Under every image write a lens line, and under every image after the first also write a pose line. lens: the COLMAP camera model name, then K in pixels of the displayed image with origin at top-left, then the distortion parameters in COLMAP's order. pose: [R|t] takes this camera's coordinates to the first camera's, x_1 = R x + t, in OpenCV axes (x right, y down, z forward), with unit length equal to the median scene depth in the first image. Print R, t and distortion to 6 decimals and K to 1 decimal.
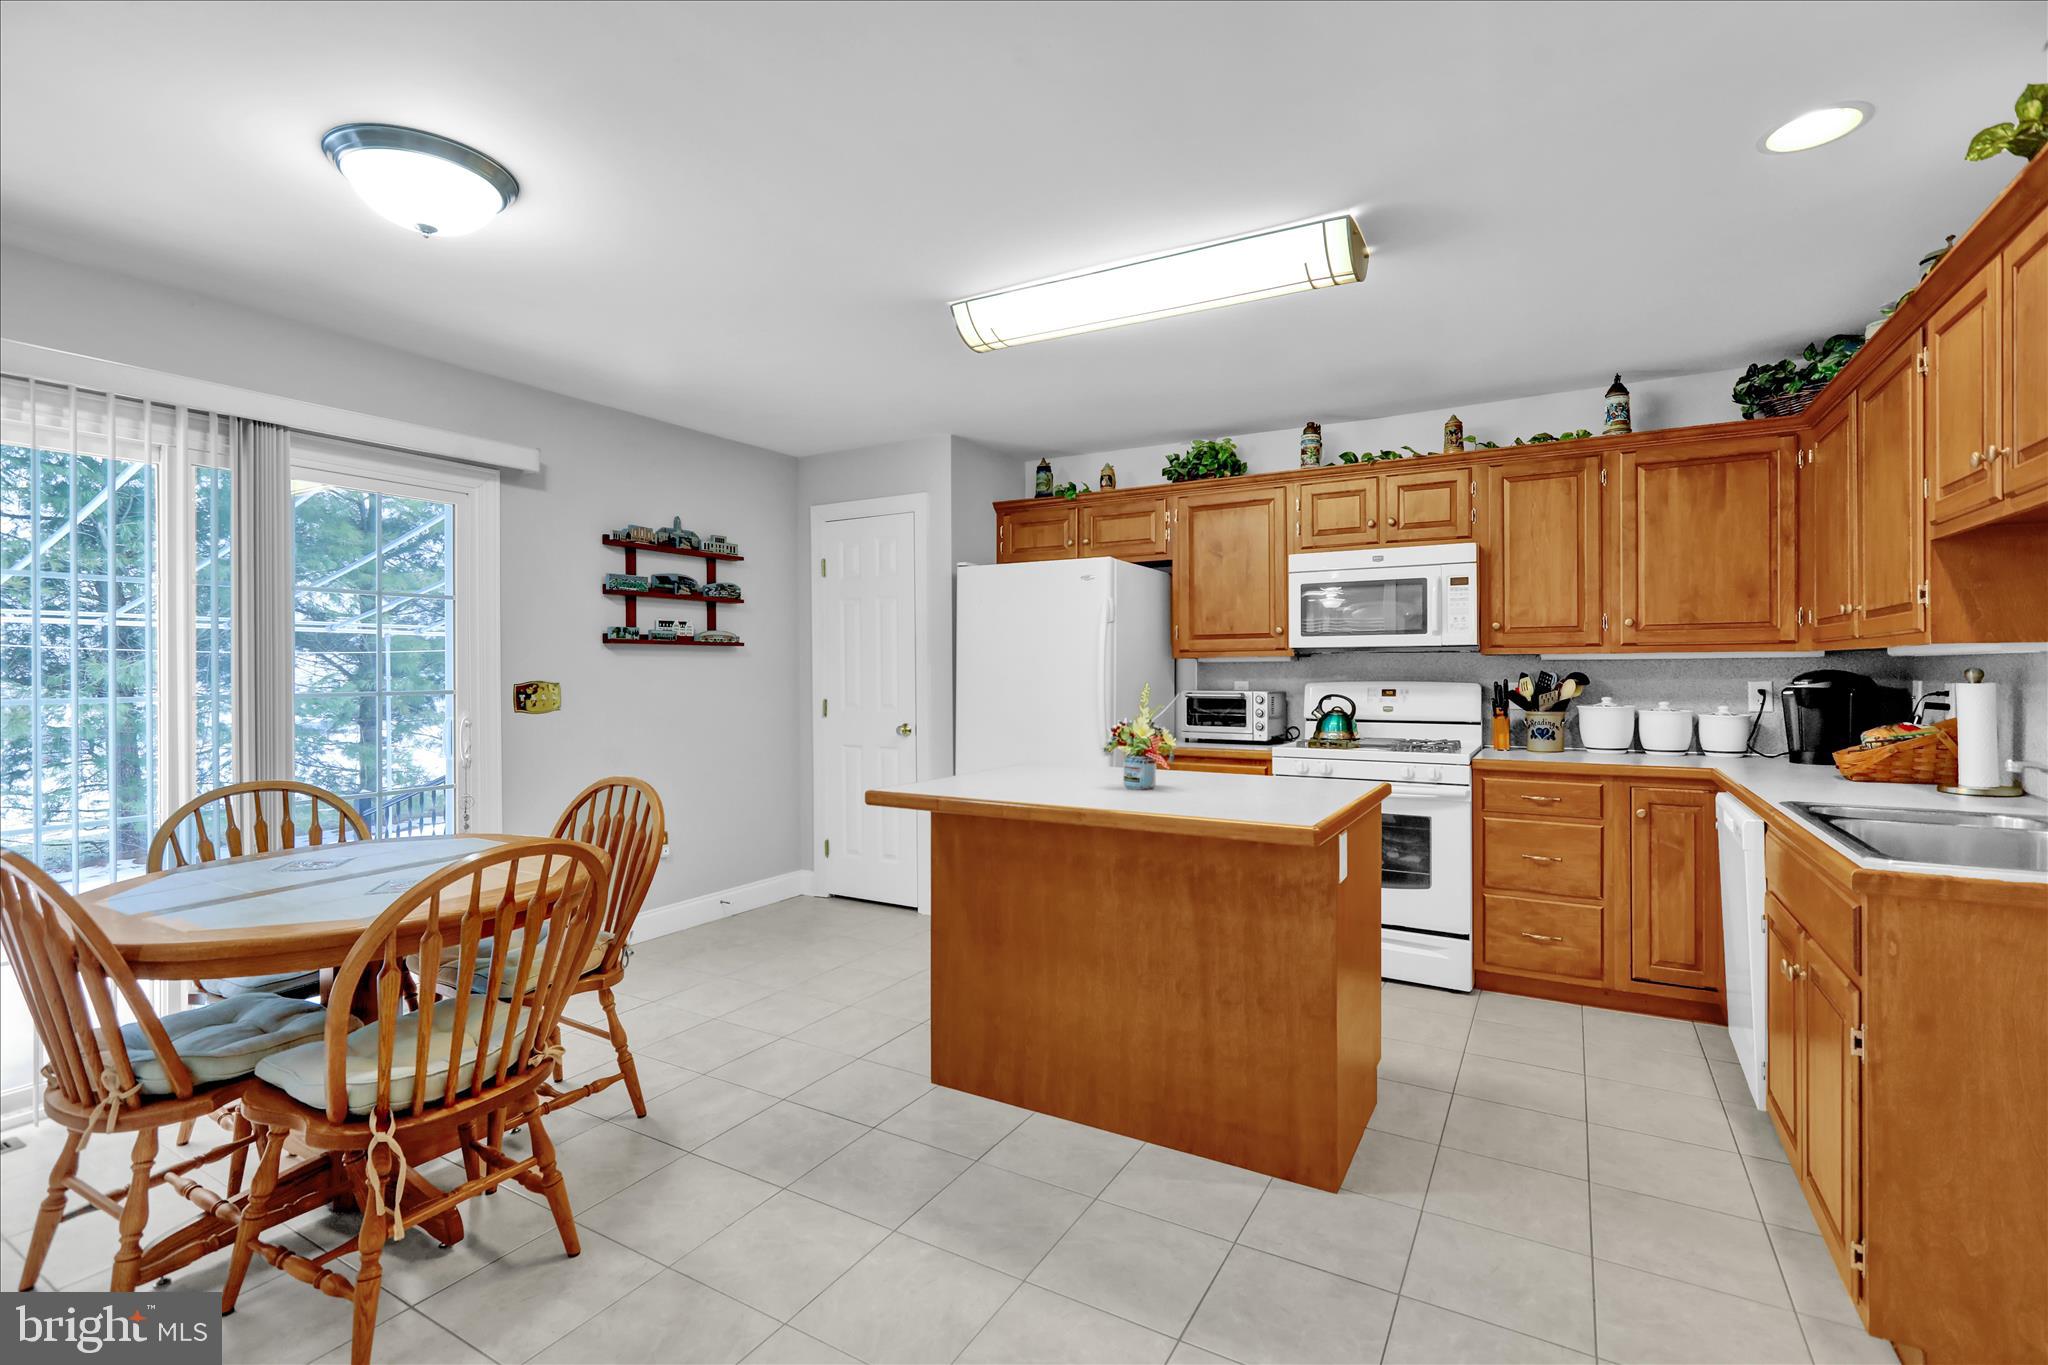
lens RADIAL K [[940.5, 0, 1028.2], [0, 940.5, 671.0], [0, 0, 1]] dist [0.000330, 0.000742]
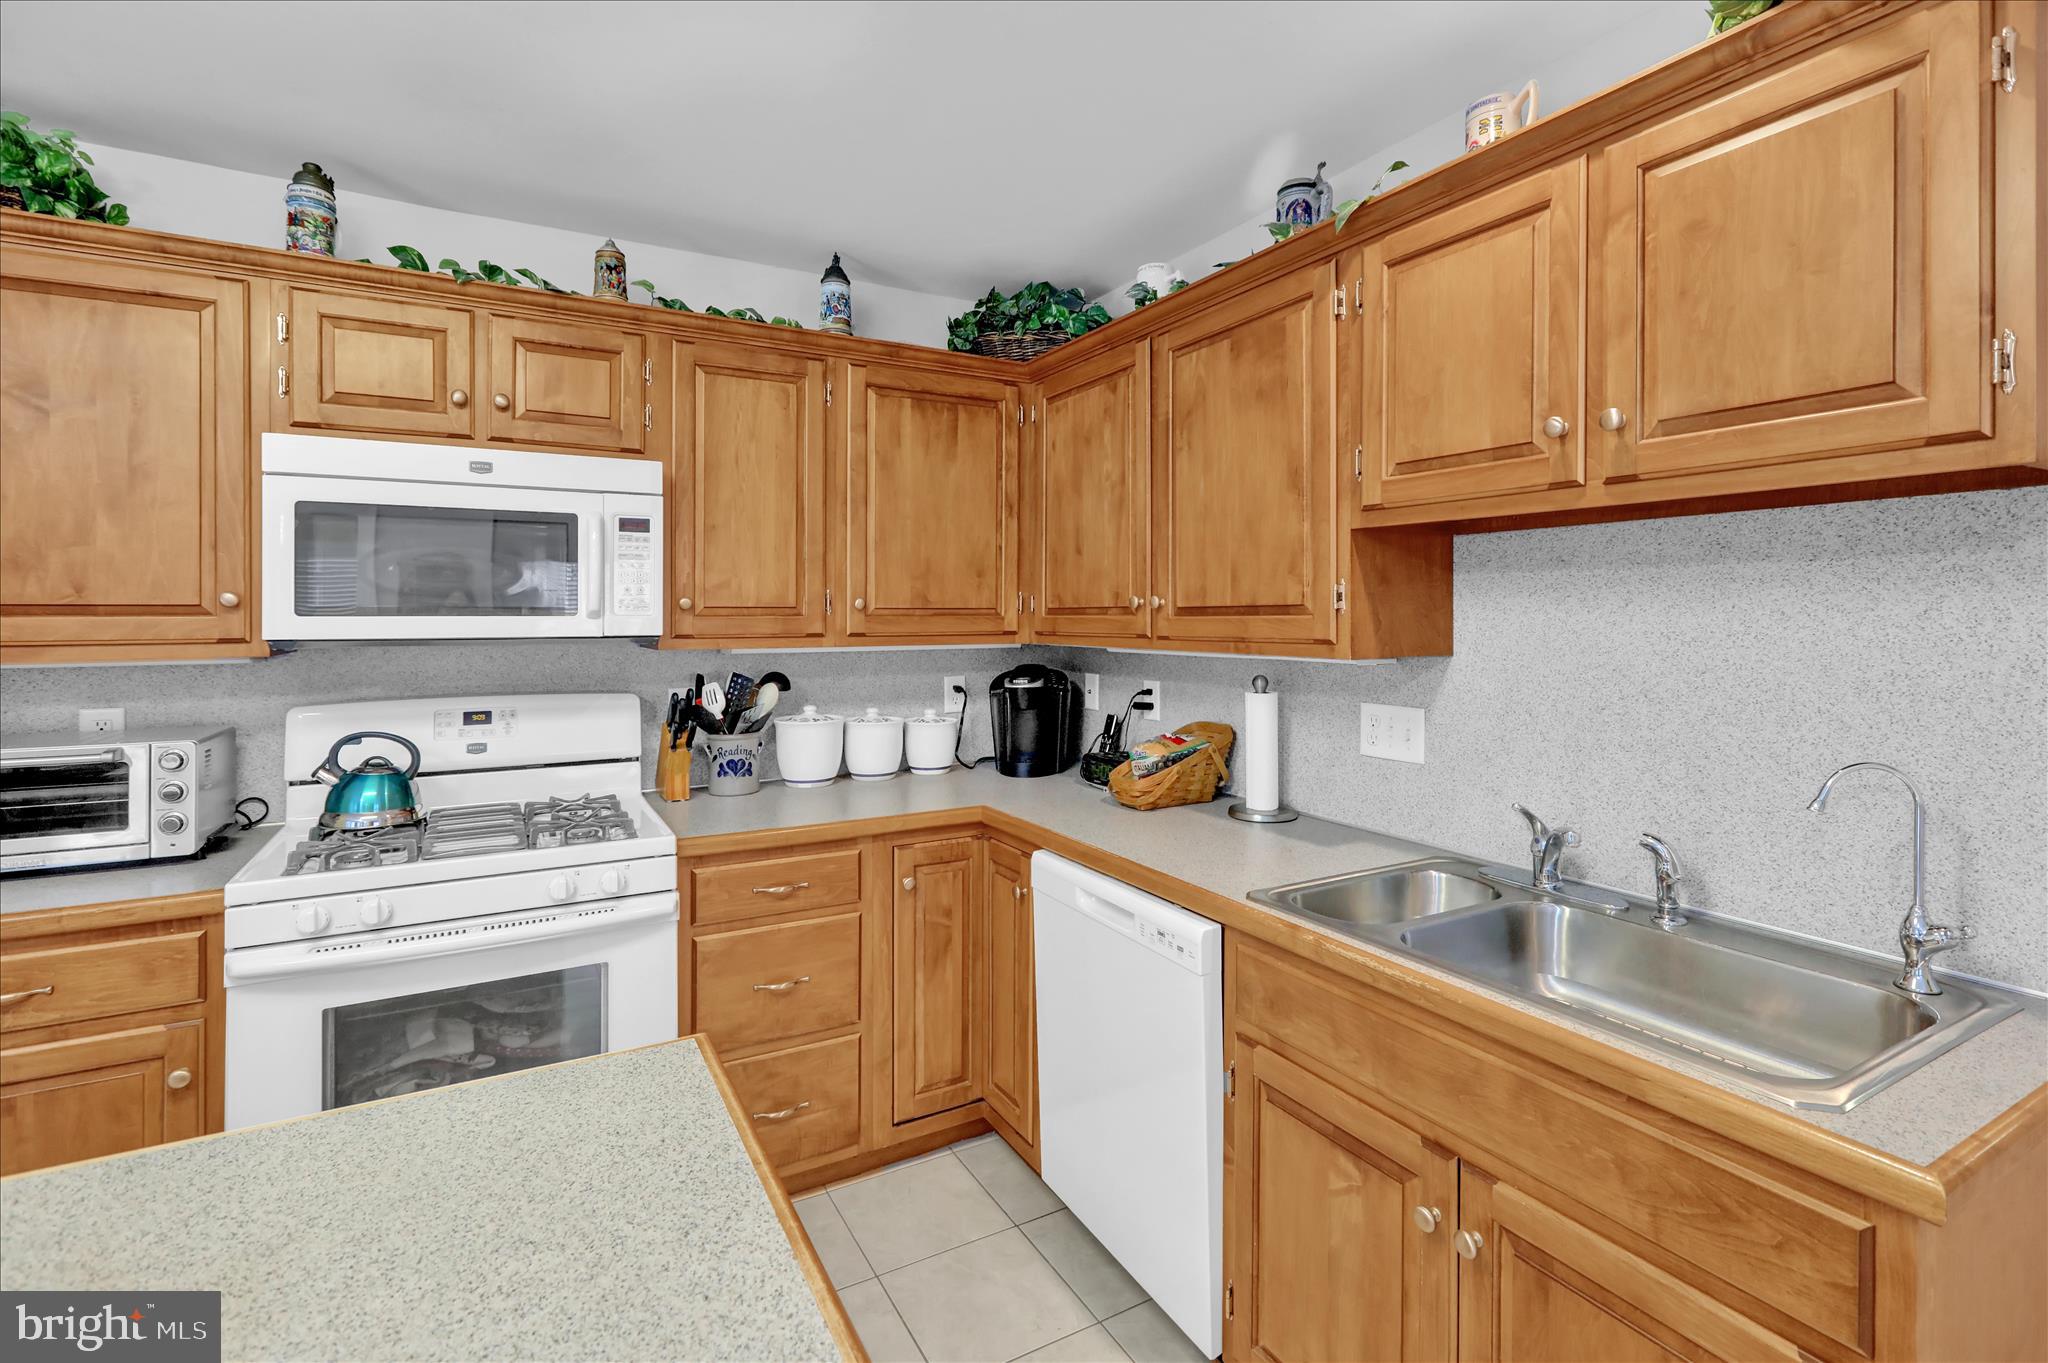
lens RADIAL K [[940.5, 0, 1006.7], [0, 940.5, 612.9], [0, 0, 1]] dist [0.000330, 0.000742]
pose [[0.511721, 0.004465, 0.859140, 0.081202], [-0.000756, 0.999988, -0.004746, -0.039406], [-0.859152, 0.001779, 0.511718, 0.511347]]
